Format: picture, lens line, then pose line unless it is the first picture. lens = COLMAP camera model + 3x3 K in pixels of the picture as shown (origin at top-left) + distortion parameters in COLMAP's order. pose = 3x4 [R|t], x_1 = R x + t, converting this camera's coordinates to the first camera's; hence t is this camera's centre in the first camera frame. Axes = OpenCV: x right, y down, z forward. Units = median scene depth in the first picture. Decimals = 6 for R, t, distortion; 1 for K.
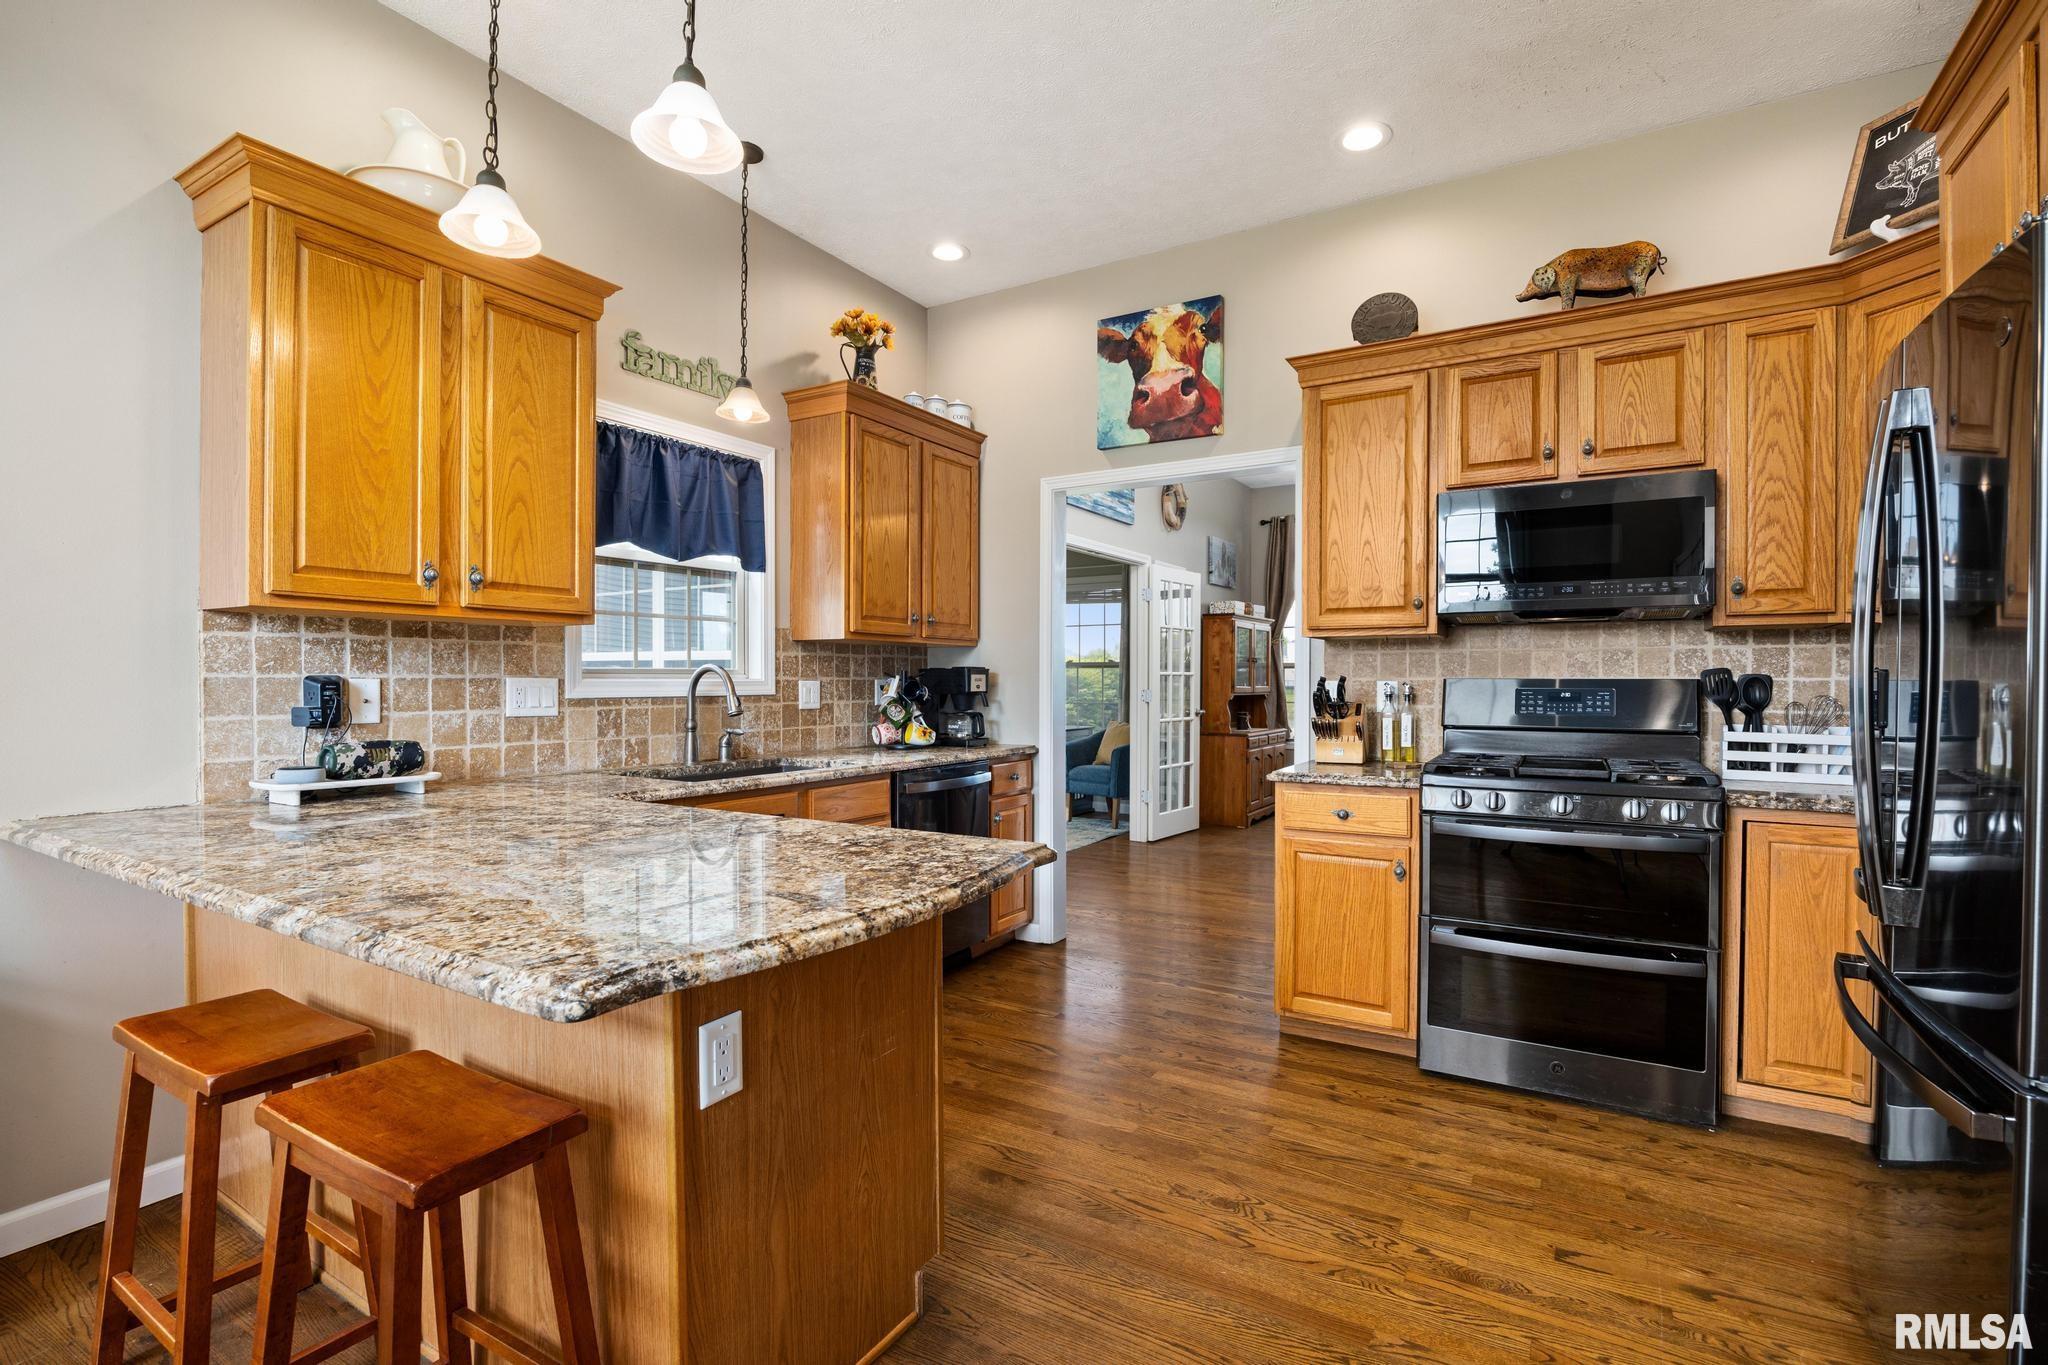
lens RADIAL K [[961.8, 0, 1024.0], [0, 961.8, 682.5], [0, 0, 1]] dist [-0.003873, 0.000082]
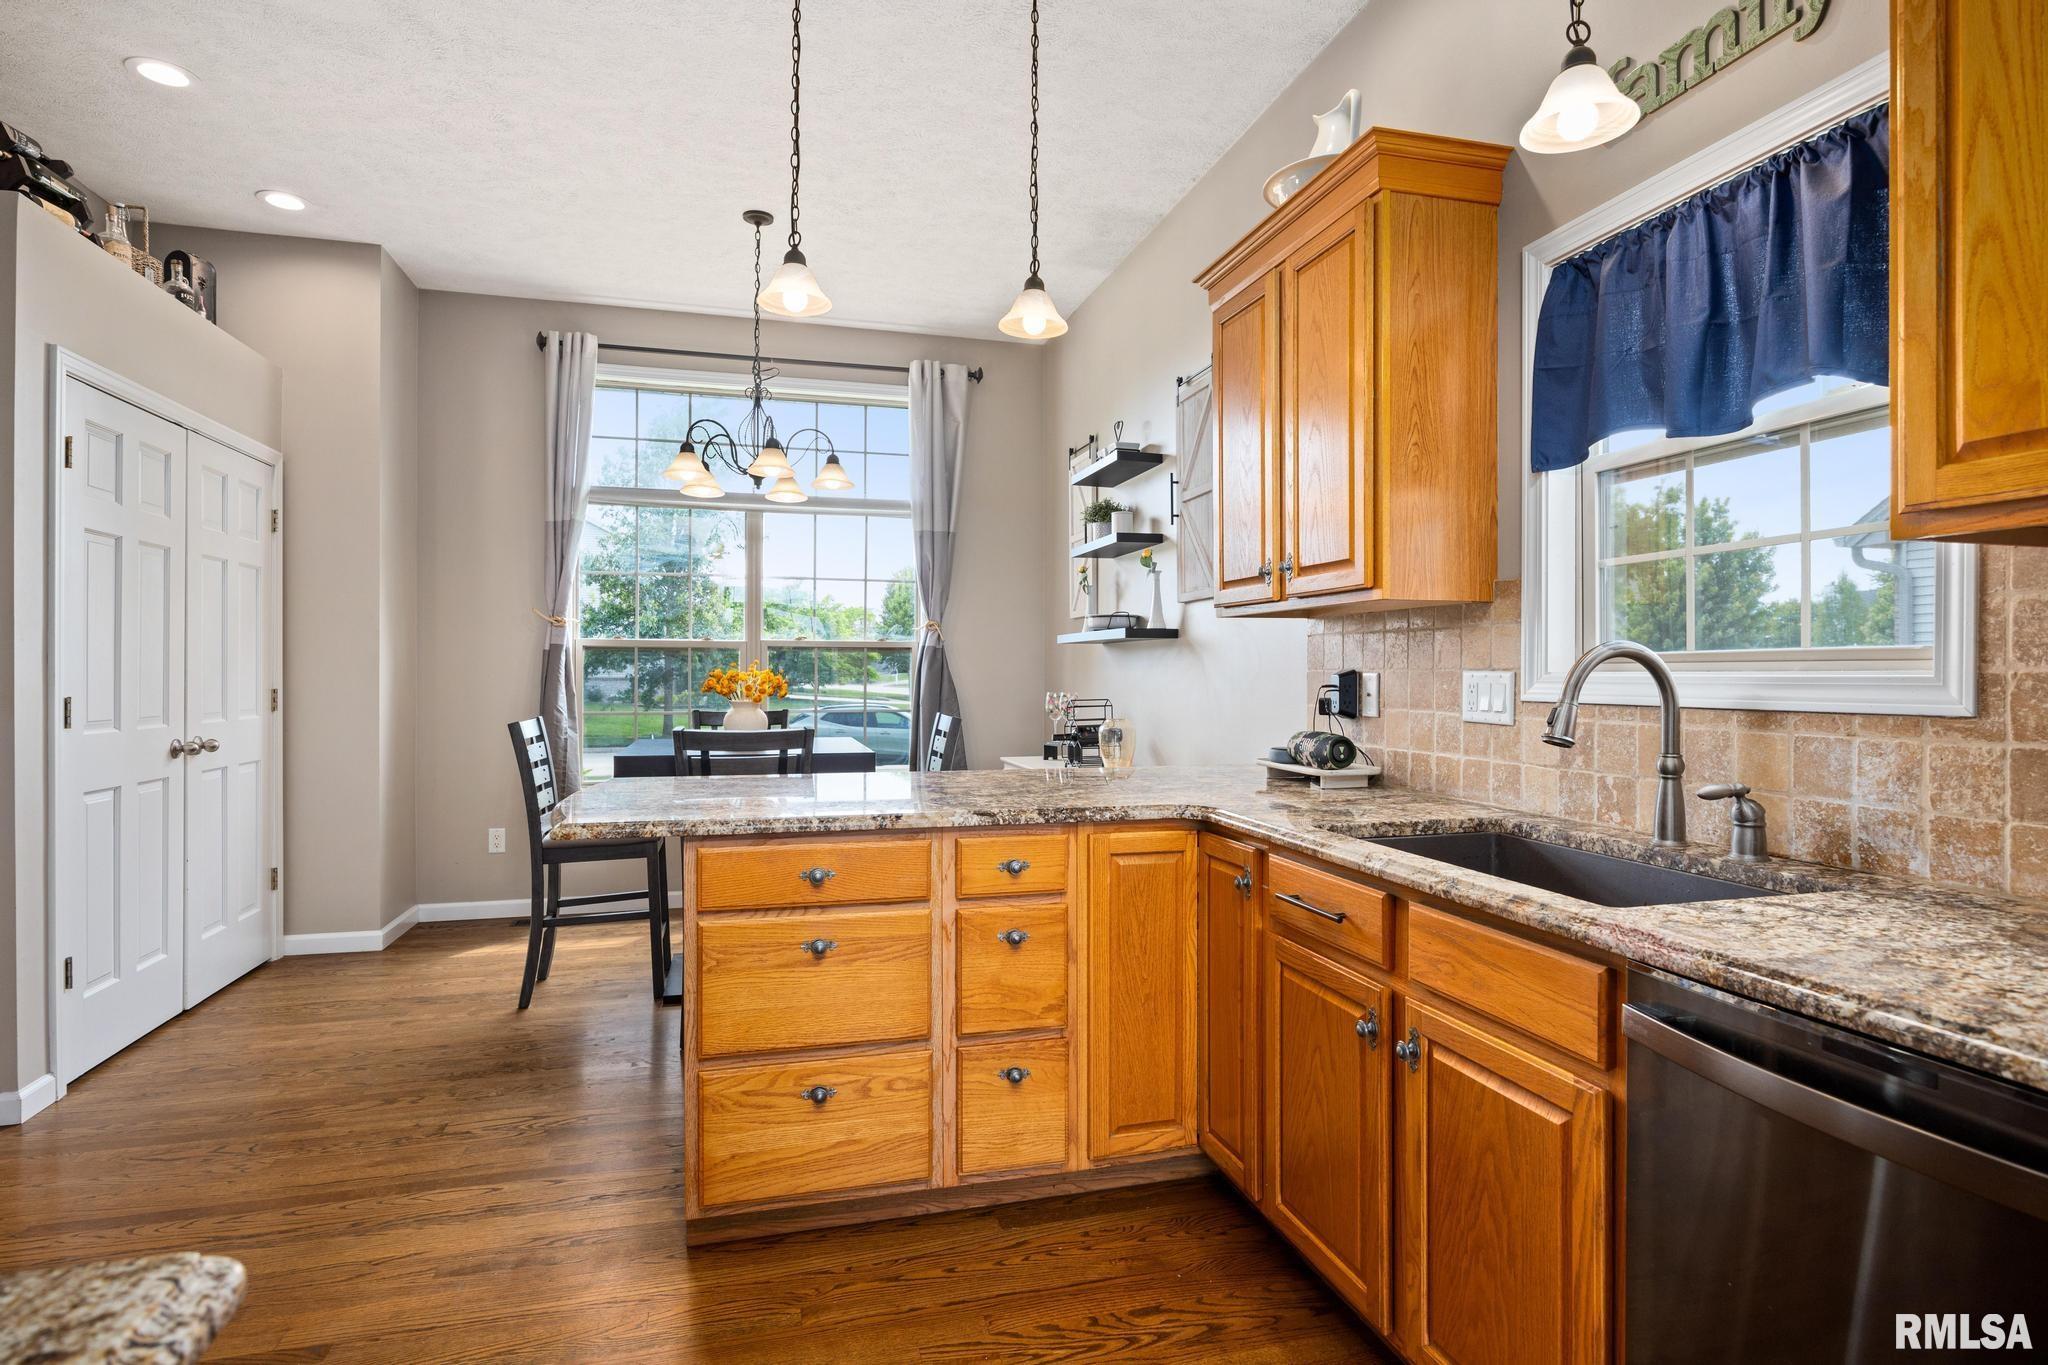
lens RADIAL K [[1097.1, 0, 1024.0], [0, 1097.1, 682.5], [0, 0, 1]] dist [0.000880, 0.000158]
pose [[-0.695436, 0.002777, -0.718583, 0.318430], [-0.006971, 0.999919, 0.010611, -0.002188], [0.718554, 0.012389, -0.695360, 1.270231]]
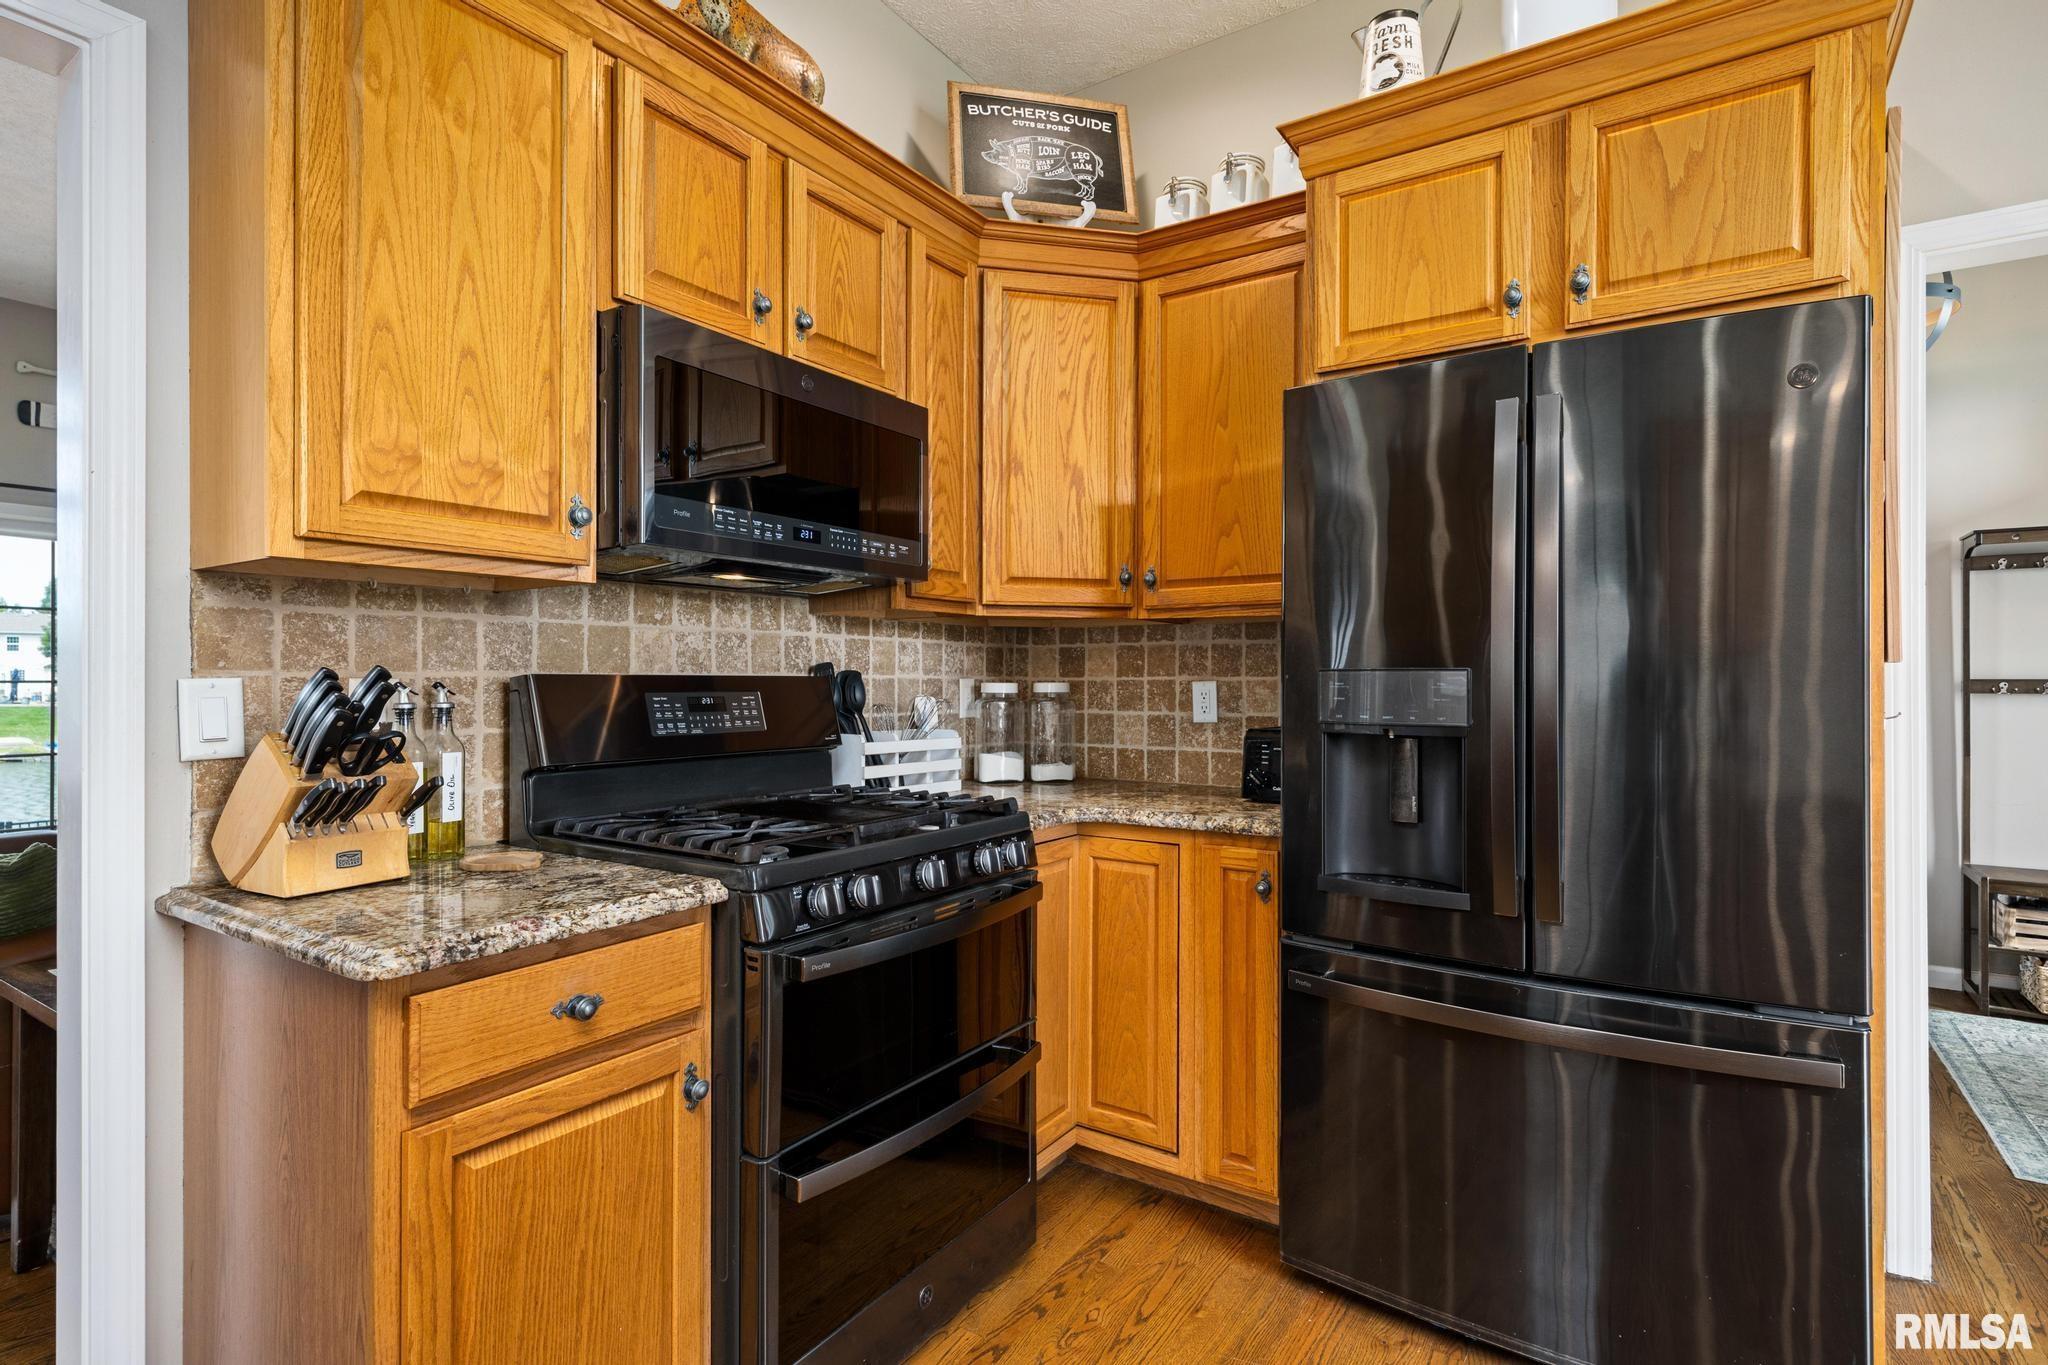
lens RADIAL K [[990.1, 0, 1036.9], [0, 990.1, 681.1], [0, 0, 1]] dist [-0.003667, -0.001001]
pose [[0.043531, -0.003939, 0.999044, -0.074038], [0.000446, 0.999992, 0.003923, -0.002536], [-0.999052, 0.000275, 0.043532, 0.785597]]
